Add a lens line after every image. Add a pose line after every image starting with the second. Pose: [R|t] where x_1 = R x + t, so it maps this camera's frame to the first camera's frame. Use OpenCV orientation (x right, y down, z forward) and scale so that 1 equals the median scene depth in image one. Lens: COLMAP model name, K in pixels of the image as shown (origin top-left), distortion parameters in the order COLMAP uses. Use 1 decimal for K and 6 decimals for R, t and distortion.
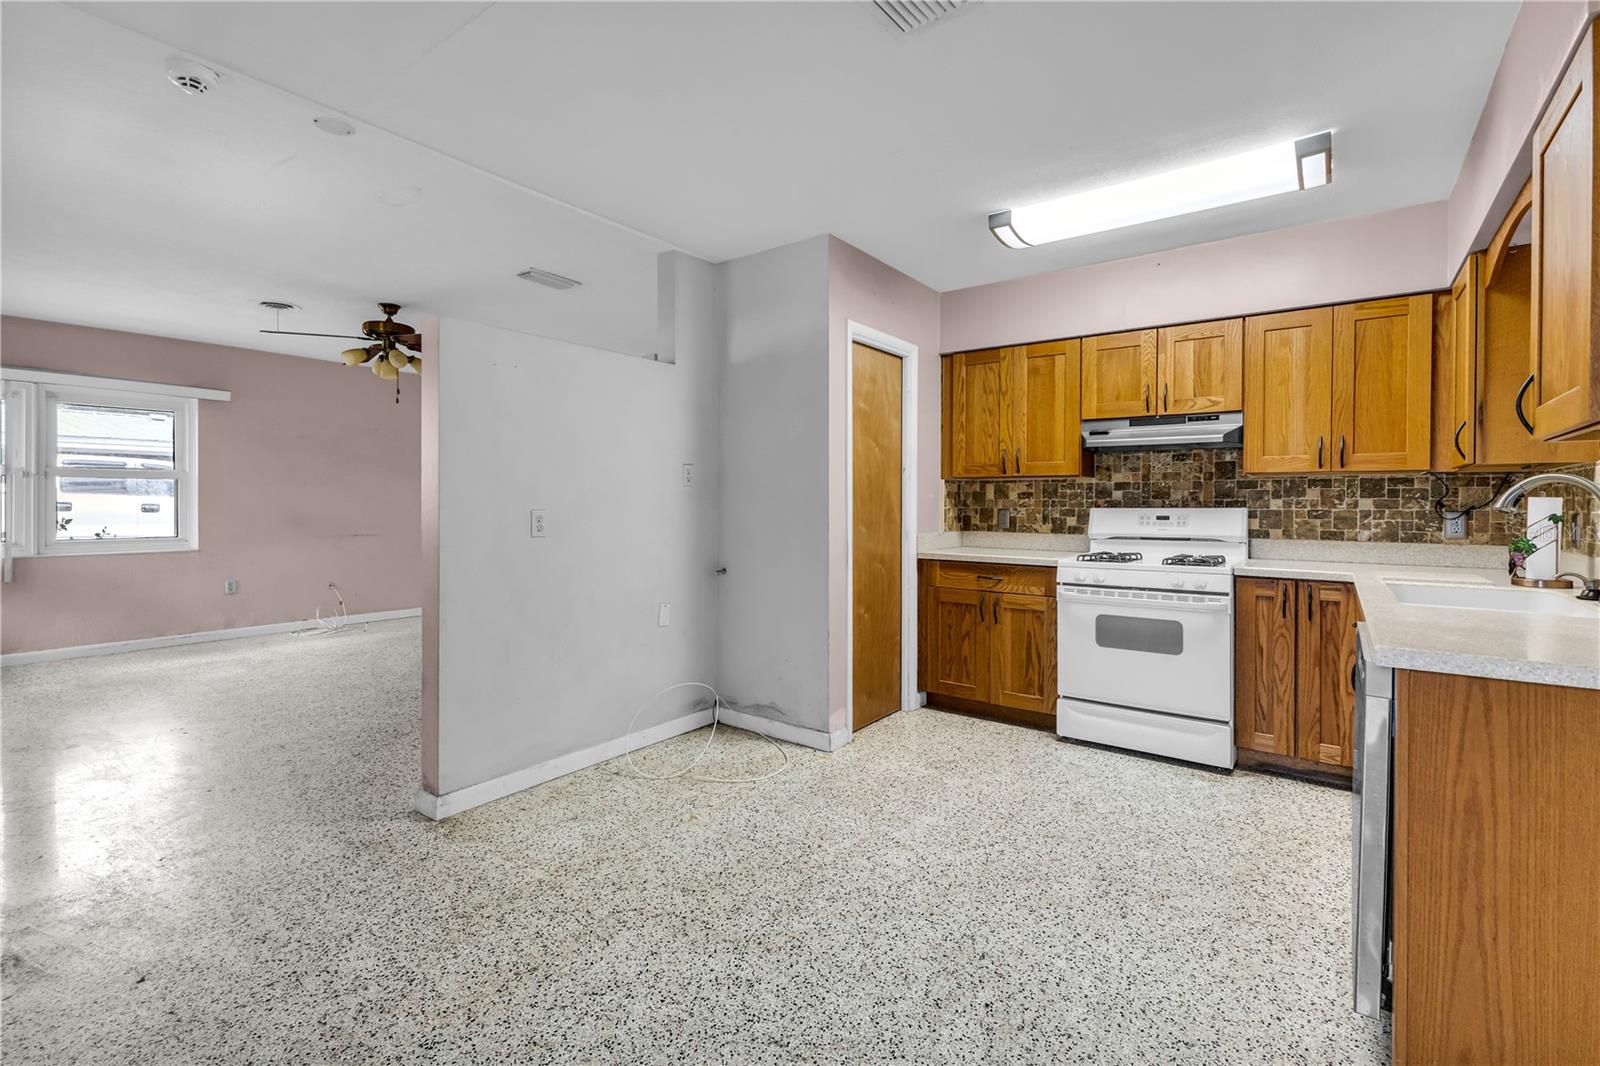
lens RADIAL K [[713.2, 0, 823.9], [0, 713.2, 507.3], [0, 0, 1]] dist [0.000102, -0.000831]
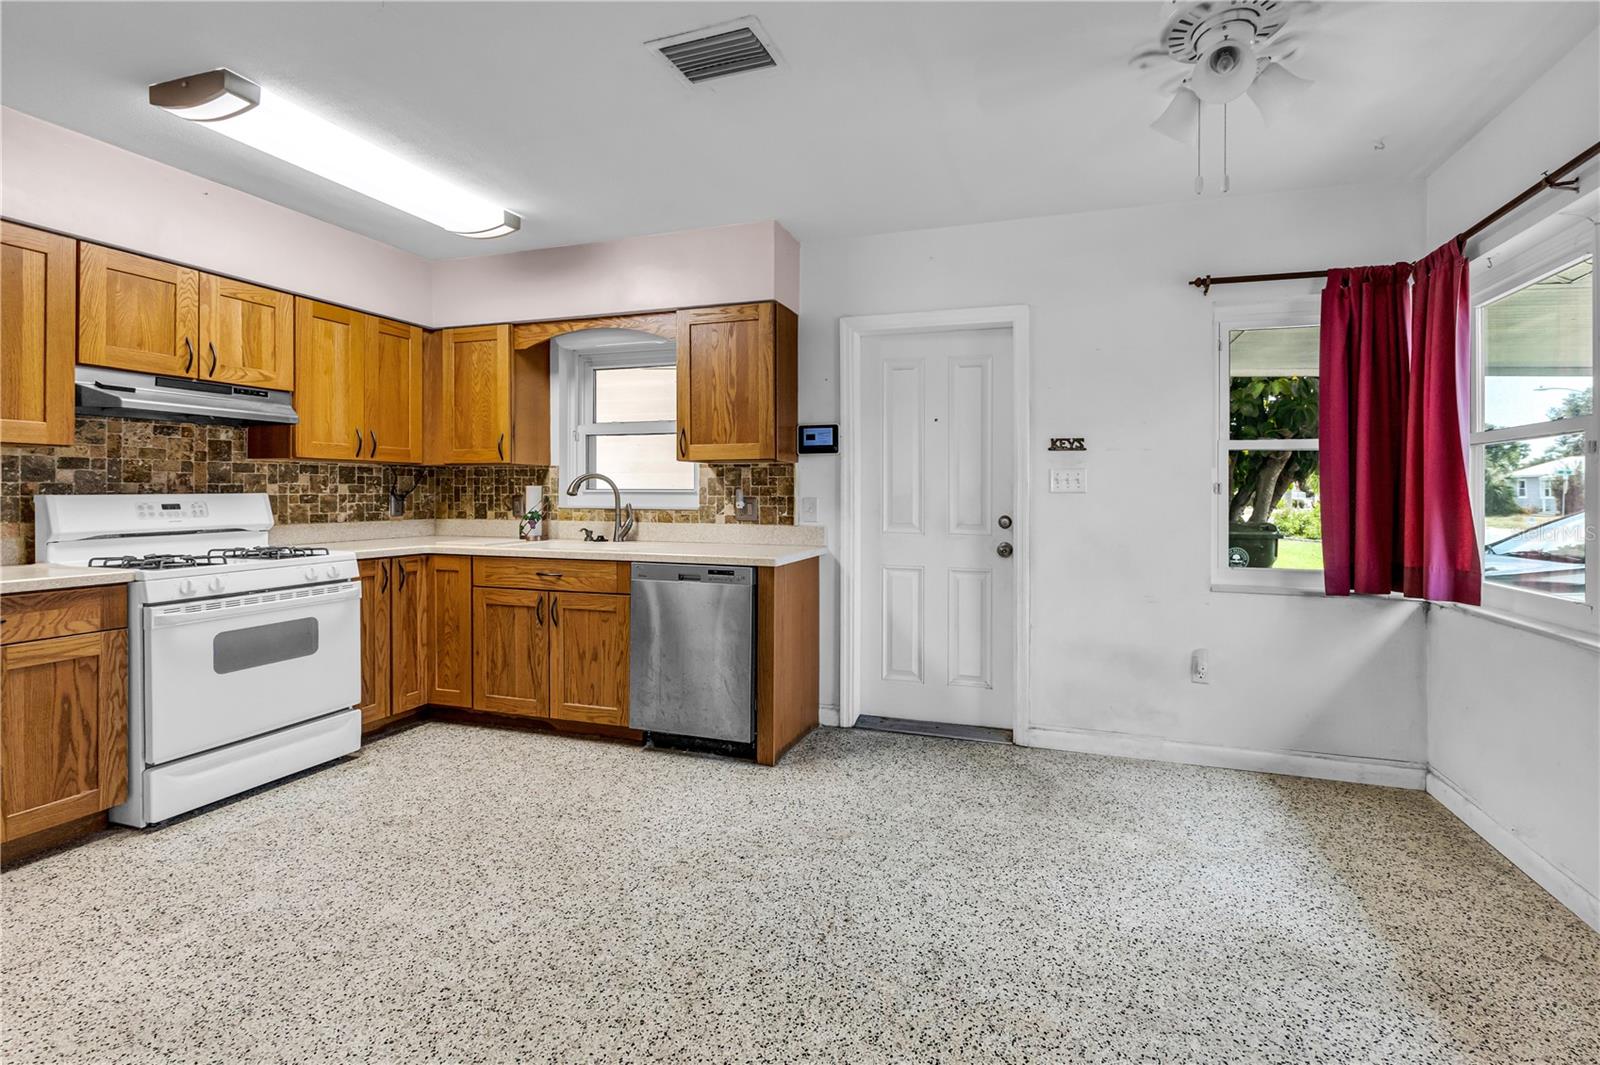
lens RADIAL K [[712.8, 0, 828.8], [0, 712.8, 490.2], [0, 0, 1]] dist [0.000835, -0.000131]
pose [[-0.290225, -0.004456, 0.956948, -0.541915], [-0.000978, 0.999990, 0.004360, -0.008593], [-0.956958, 0.000329, -0.290226, 0.592071]]
